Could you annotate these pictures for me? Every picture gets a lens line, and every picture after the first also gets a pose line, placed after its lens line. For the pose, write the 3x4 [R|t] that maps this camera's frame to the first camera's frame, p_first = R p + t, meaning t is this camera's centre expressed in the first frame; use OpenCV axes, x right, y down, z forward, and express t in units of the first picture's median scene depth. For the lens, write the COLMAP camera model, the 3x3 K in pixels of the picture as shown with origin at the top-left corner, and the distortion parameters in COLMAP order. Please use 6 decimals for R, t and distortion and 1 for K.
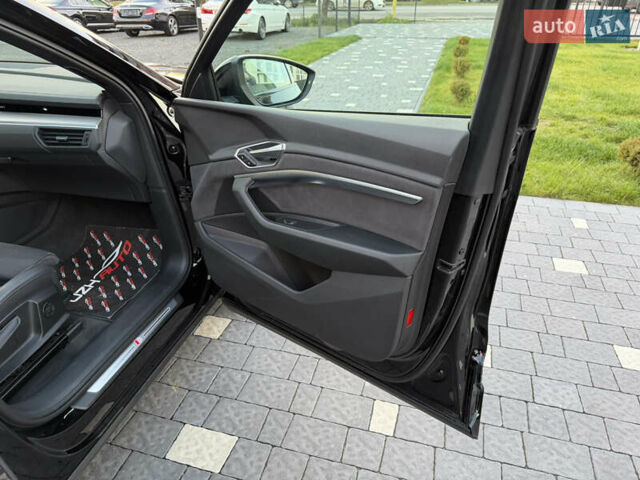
lens RADIAL K [[452.7, 0, 320.0], [0, 452.7, 240.0], [0, 0, 1]] dist [-0.008528, -0.004823]
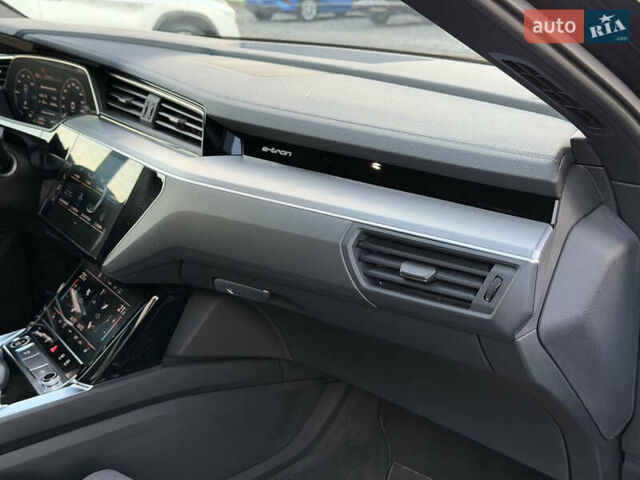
lens RADIAL K [[907.3, 0, 320.0], [0, 907.3, 240.0], [0, 0, 1]] dist [0.168553, -0.095360]
pose [[0.839995, 0.154906, -0.520013, -0.299968], [-0.256007, 0.958147, -0.128117, -0.146531], [0.478403, 0.240744, 0.844496, 0.423492]]
